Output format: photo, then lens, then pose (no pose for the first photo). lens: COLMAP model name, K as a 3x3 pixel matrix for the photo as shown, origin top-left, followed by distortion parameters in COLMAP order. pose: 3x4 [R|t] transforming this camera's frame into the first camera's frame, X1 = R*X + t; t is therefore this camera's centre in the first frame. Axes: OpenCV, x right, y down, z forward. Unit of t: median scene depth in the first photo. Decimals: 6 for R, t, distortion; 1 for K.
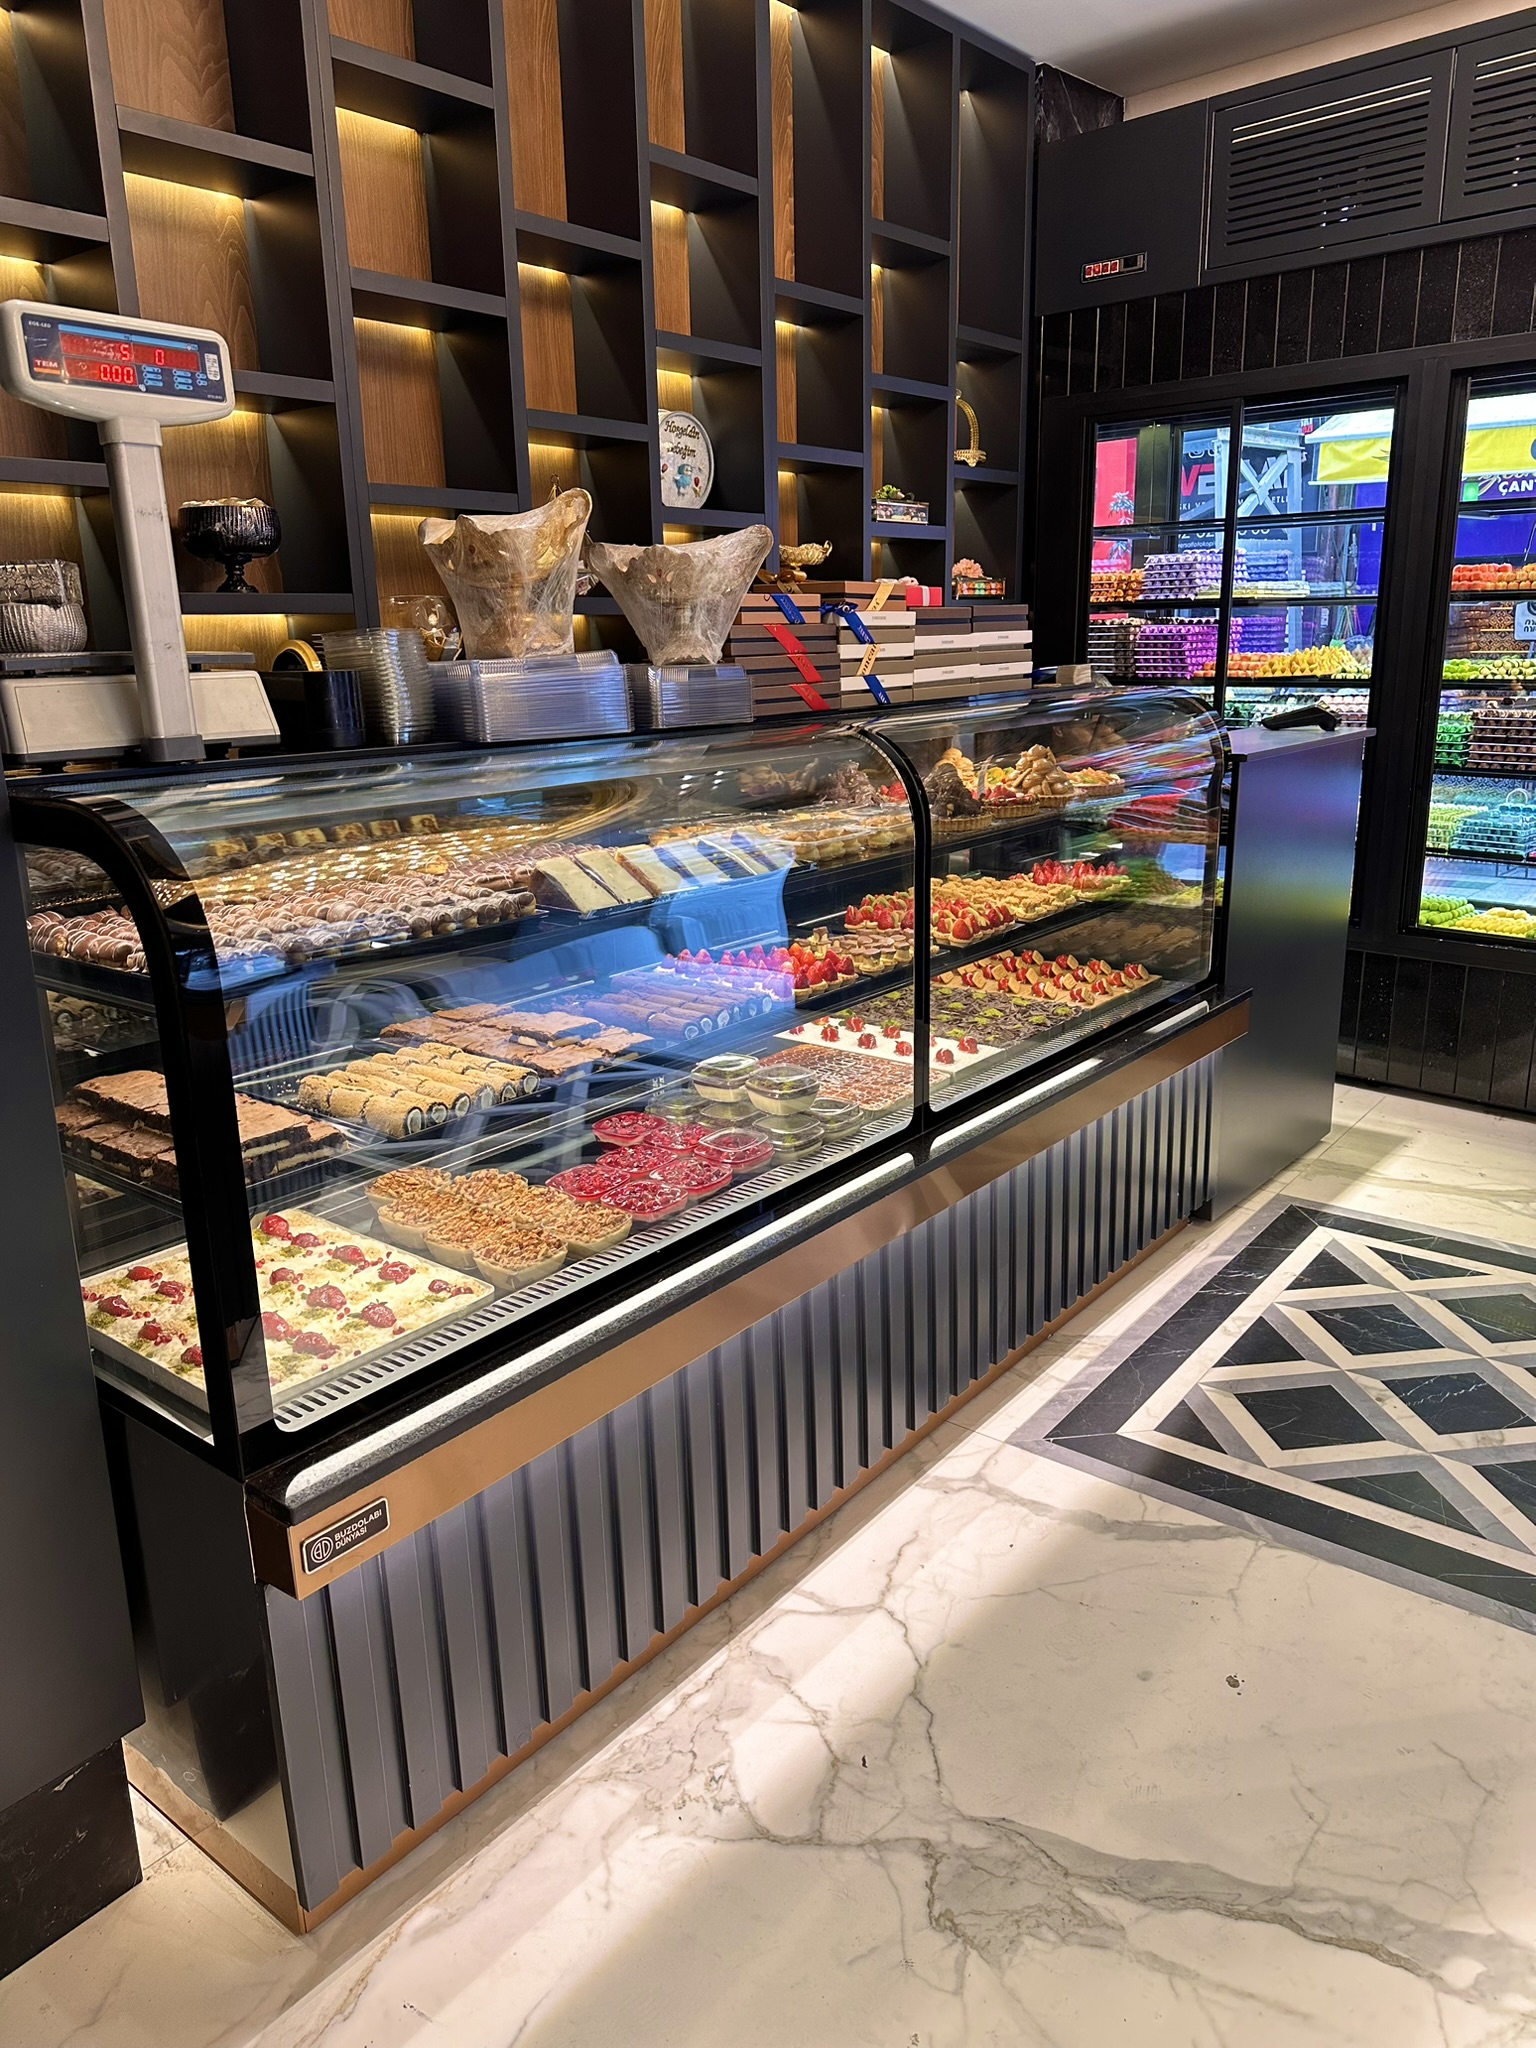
lens RADIAL K [[1435.7, 0, 768.0], [0, 1435.7, 1024.0], [0, 0, 1]] dist [0.072155, -0.103545]
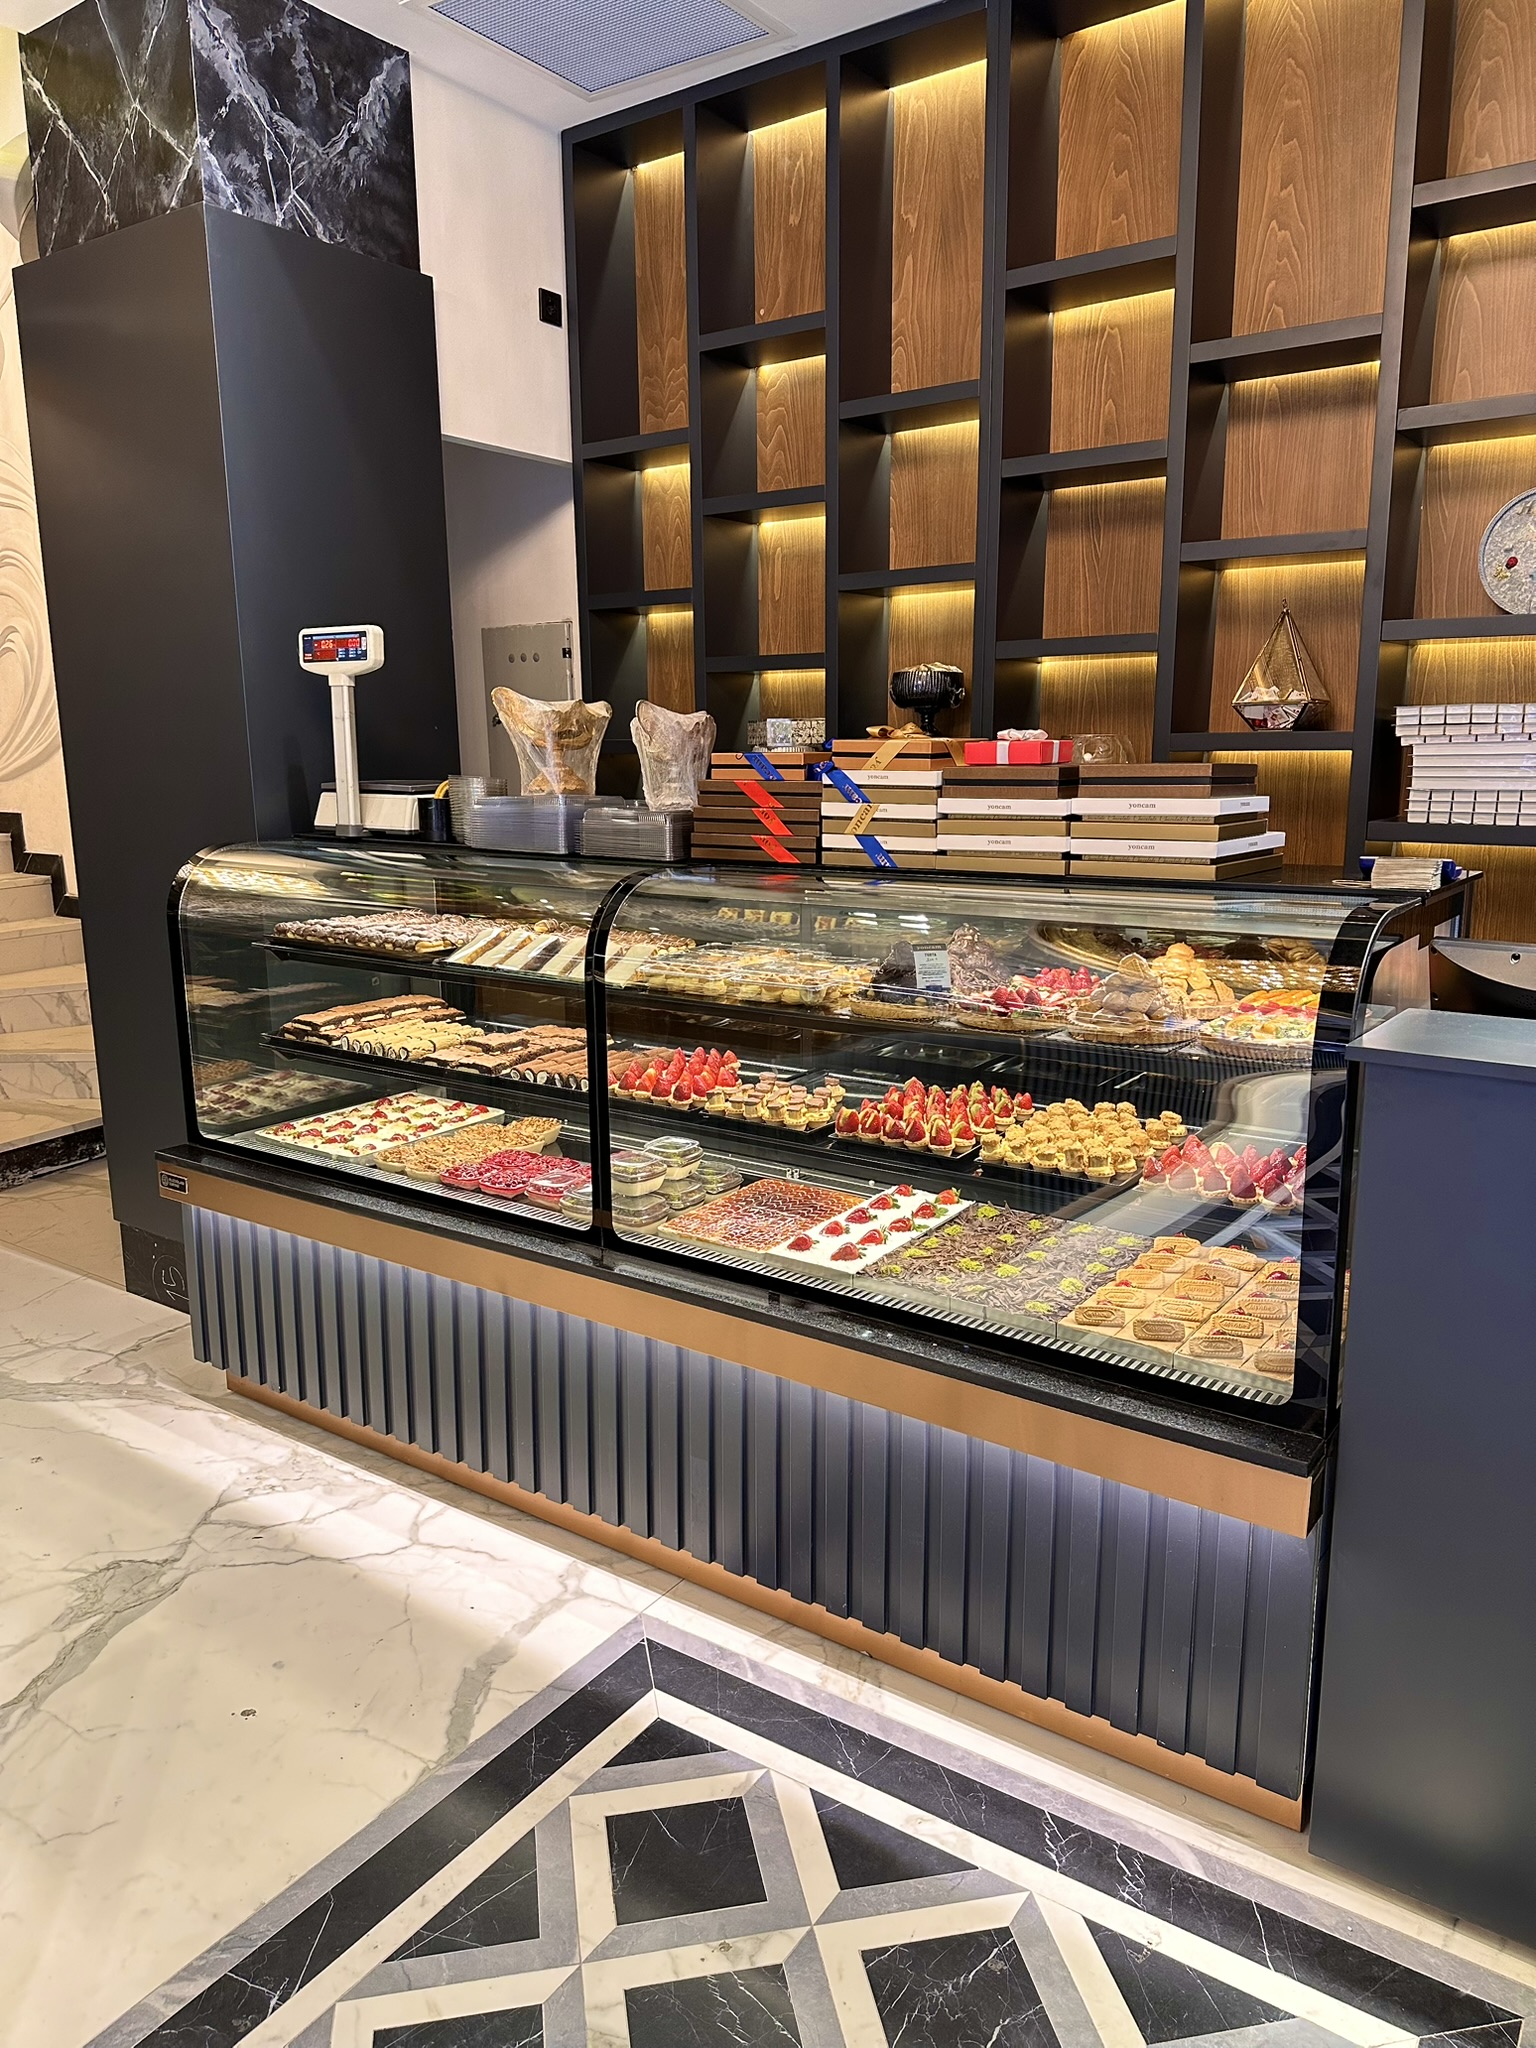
lens RADIAL K [[1426.4, 0, 768.0], [0, 1426.4, 1024.0], [0, 0, 1]] dist [0.050816, -0.067562]
pose [[0.059927, 0.216543, -0.974432, 1.071532], [-0.256810, 0.946672, 0.194580, -0.309192], [0.964602, 0.238584, 0.112342, 0.918342]]
